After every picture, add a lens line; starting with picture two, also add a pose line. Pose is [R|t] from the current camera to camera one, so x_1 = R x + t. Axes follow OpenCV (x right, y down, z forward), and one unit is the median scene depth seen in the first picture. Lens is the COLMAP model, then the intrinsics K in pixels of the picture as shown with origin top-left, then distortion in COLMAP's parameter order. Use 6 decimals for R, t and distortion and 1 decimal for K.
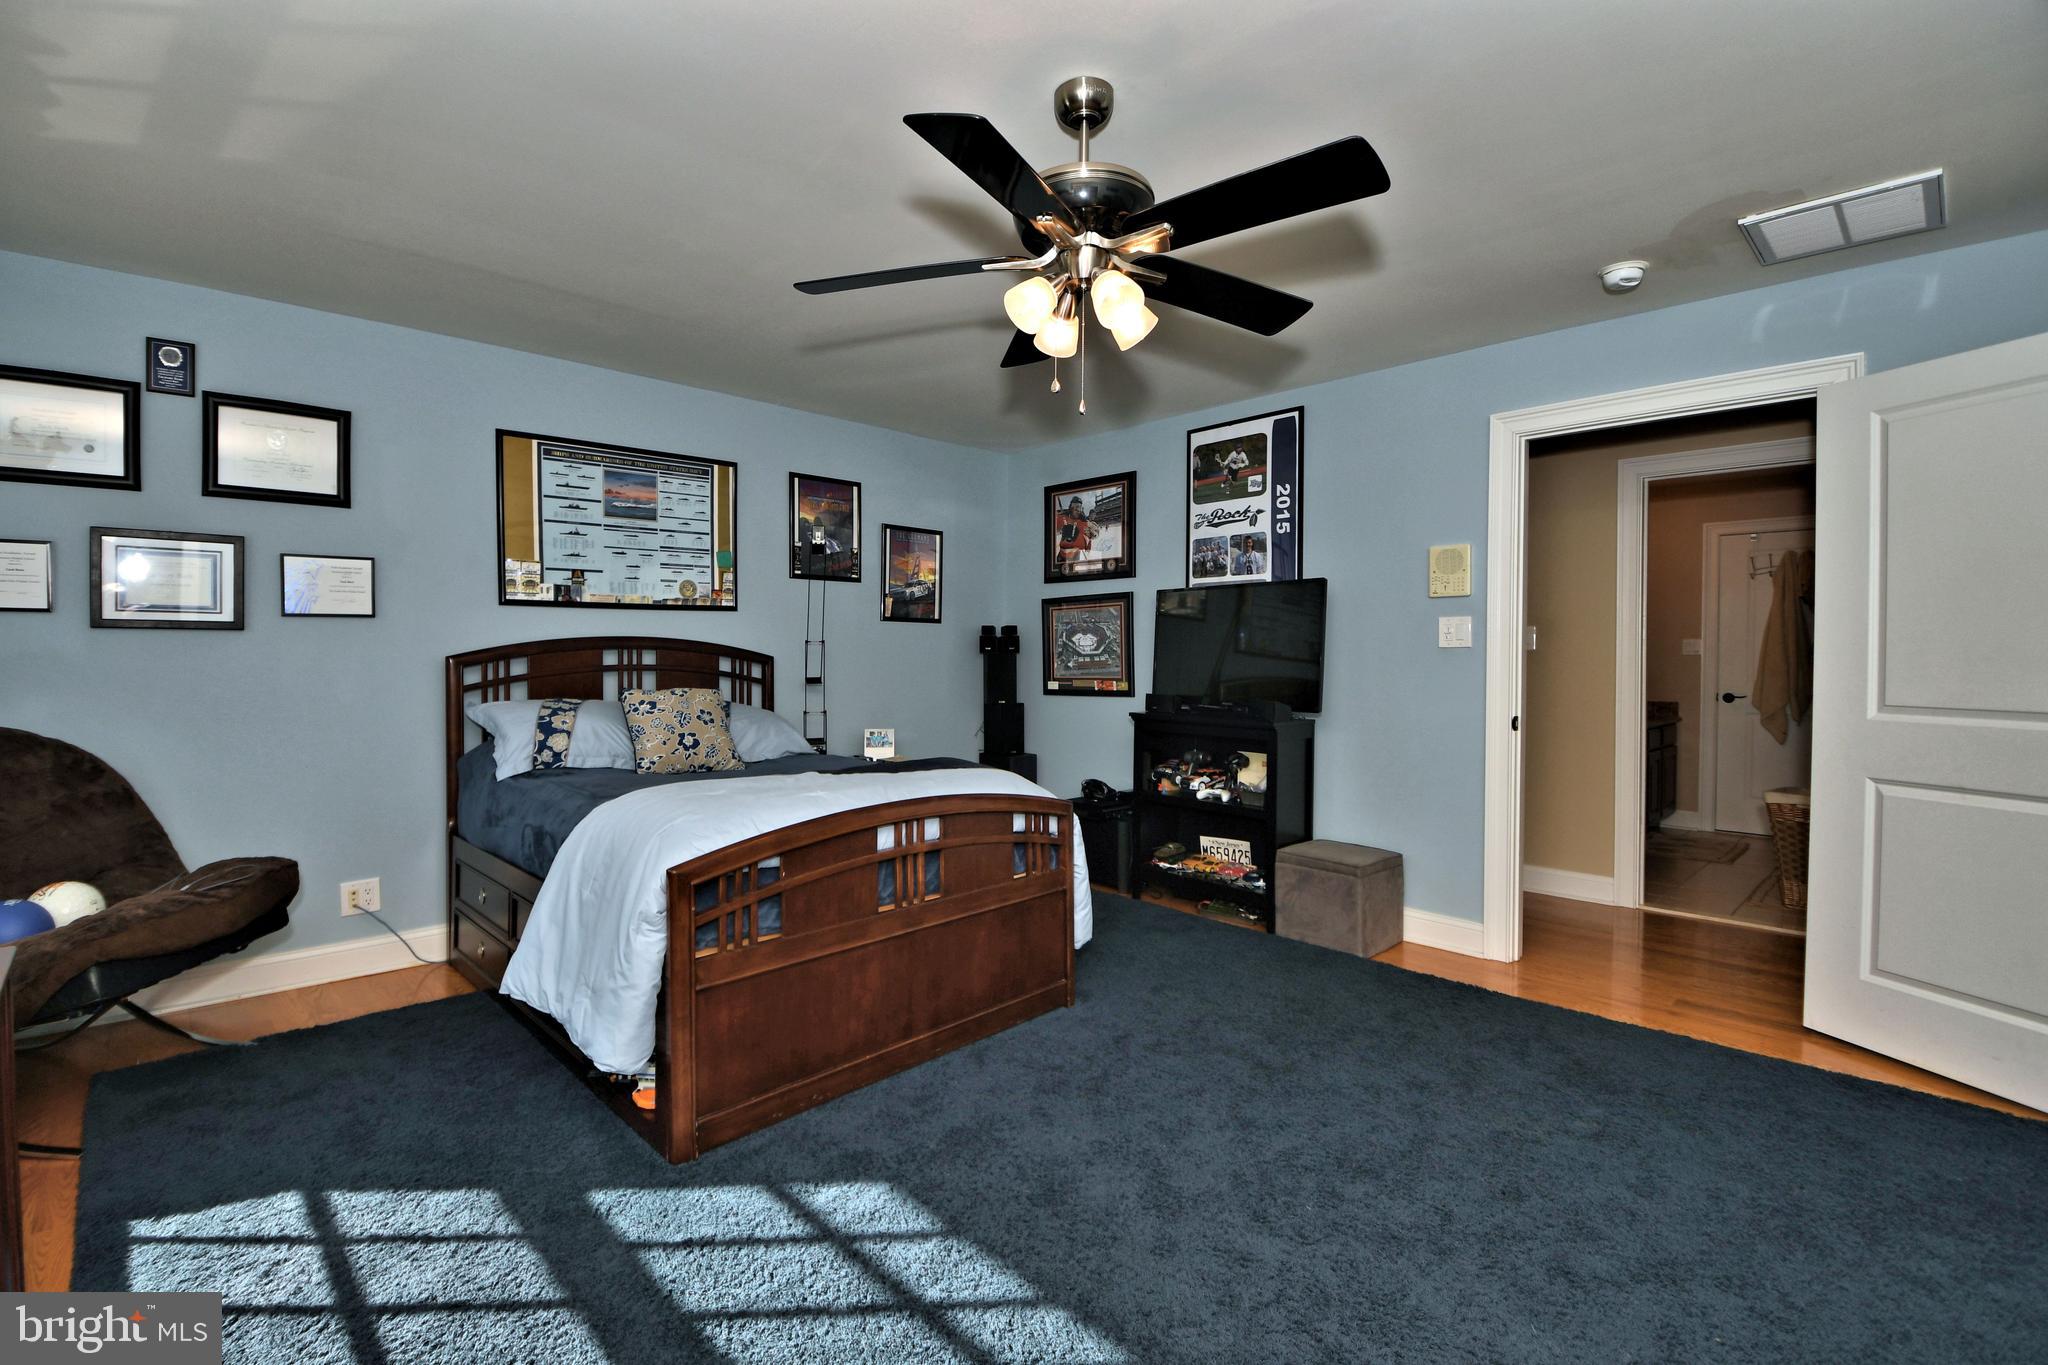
lens RADIAL K [[911.9, 0, 1024.0], [0, 911.9, 682.5], [0, 0, 1]] dist [0.002109, -0.013269]
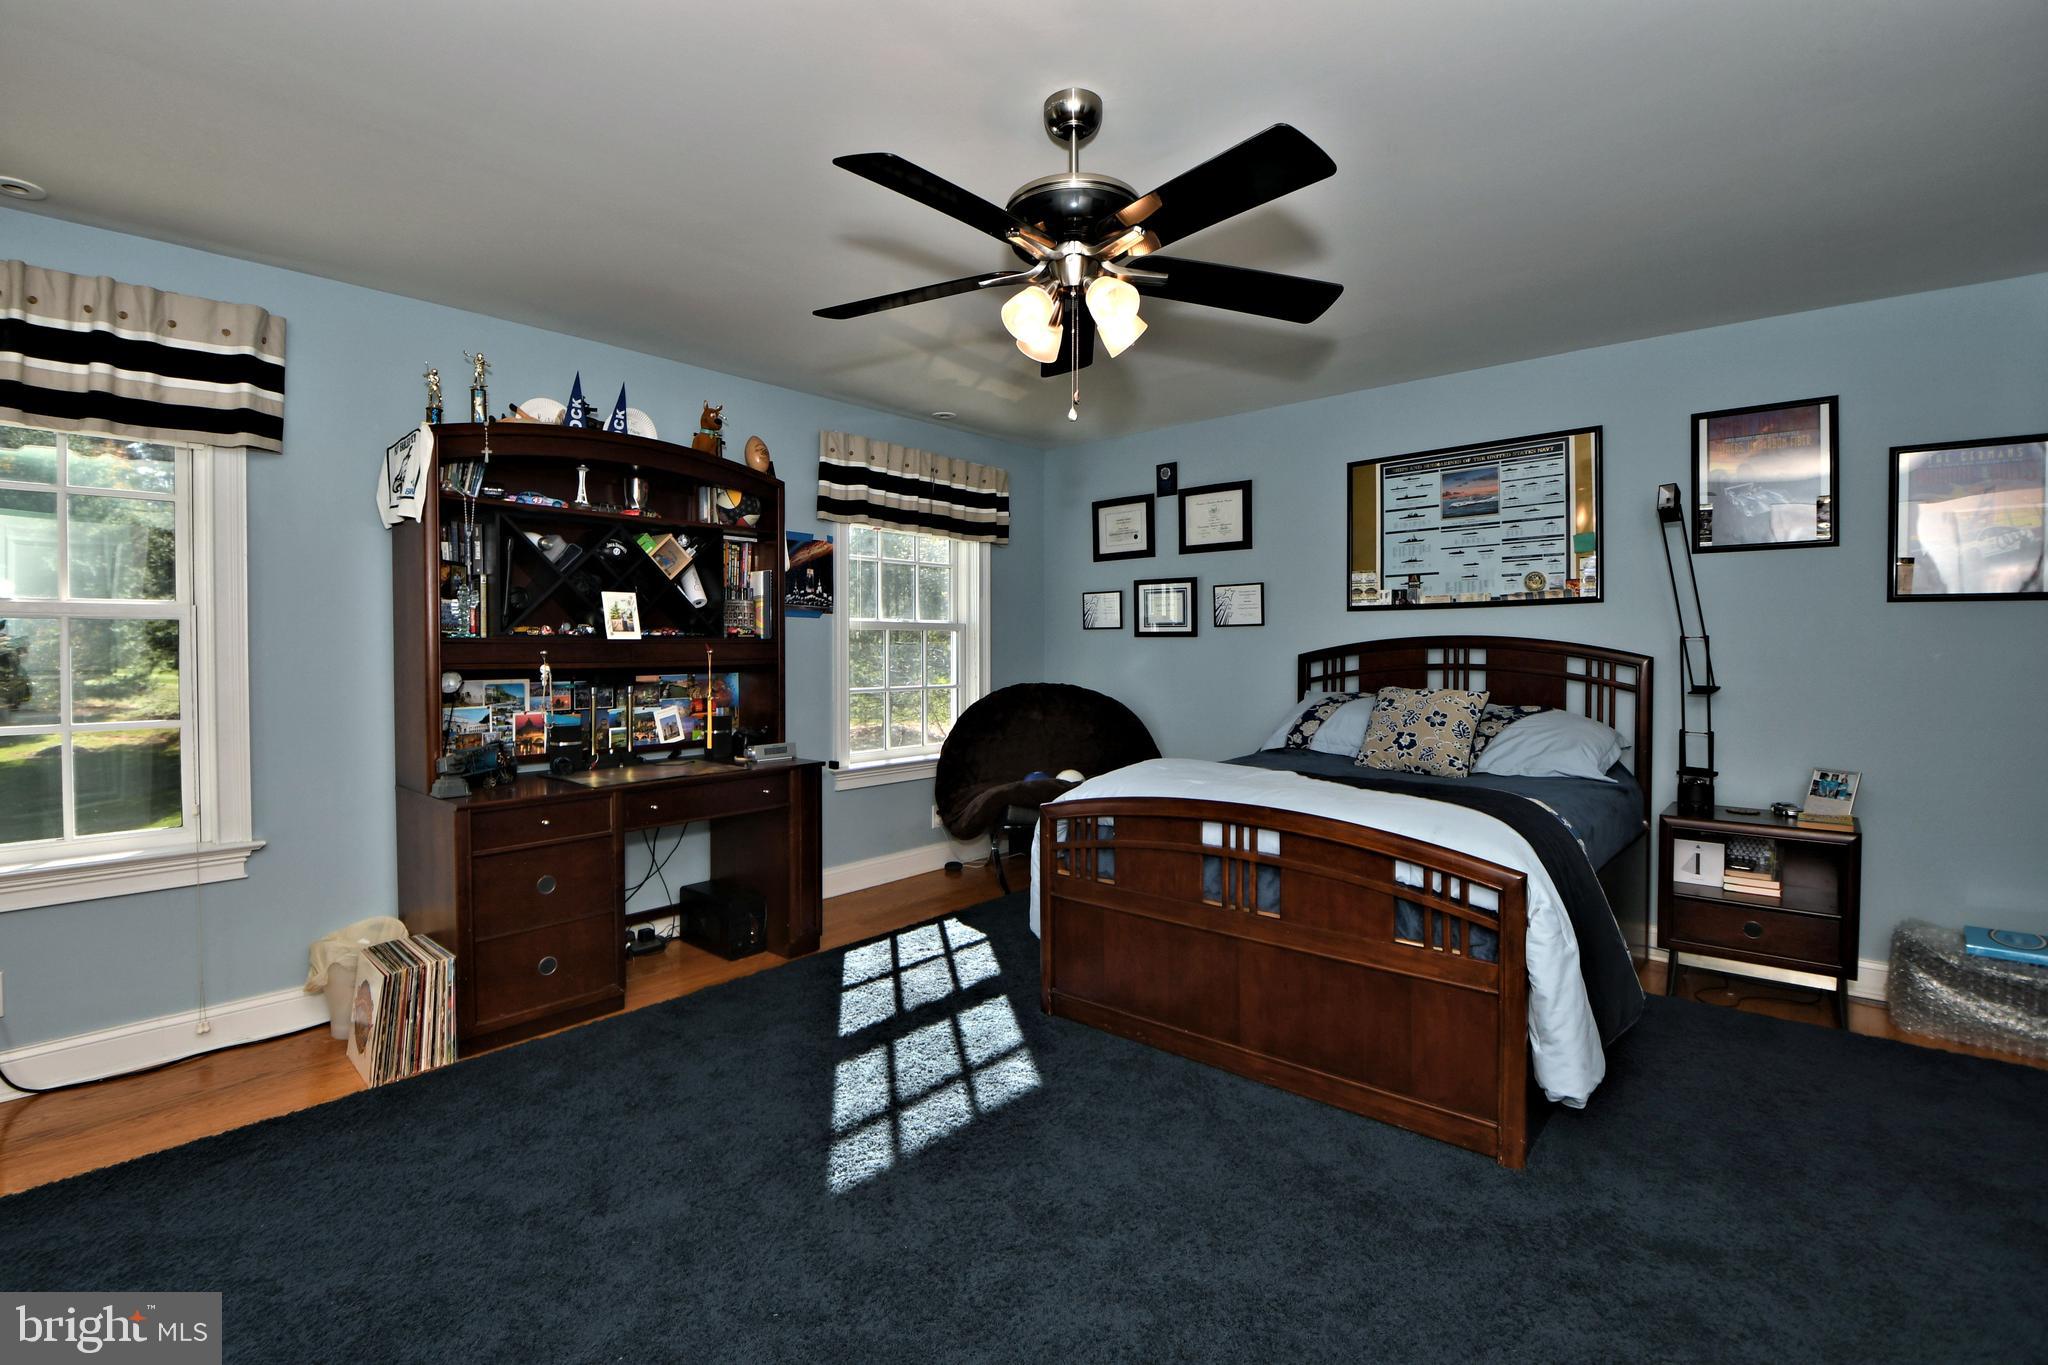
lens RADIAL K [[966.8, 0, 1022.7], [0, 966.8, 666.7], [0, 0, 1]] dist [0.029435, -0.000106]
pose [[0.063984, 0.022460, -0.997698, 0.692812], [-0.030515, 0.999323, 0.020539, -0.027223], [0.997484, 0.029131, 0.064626, 0.524749]]
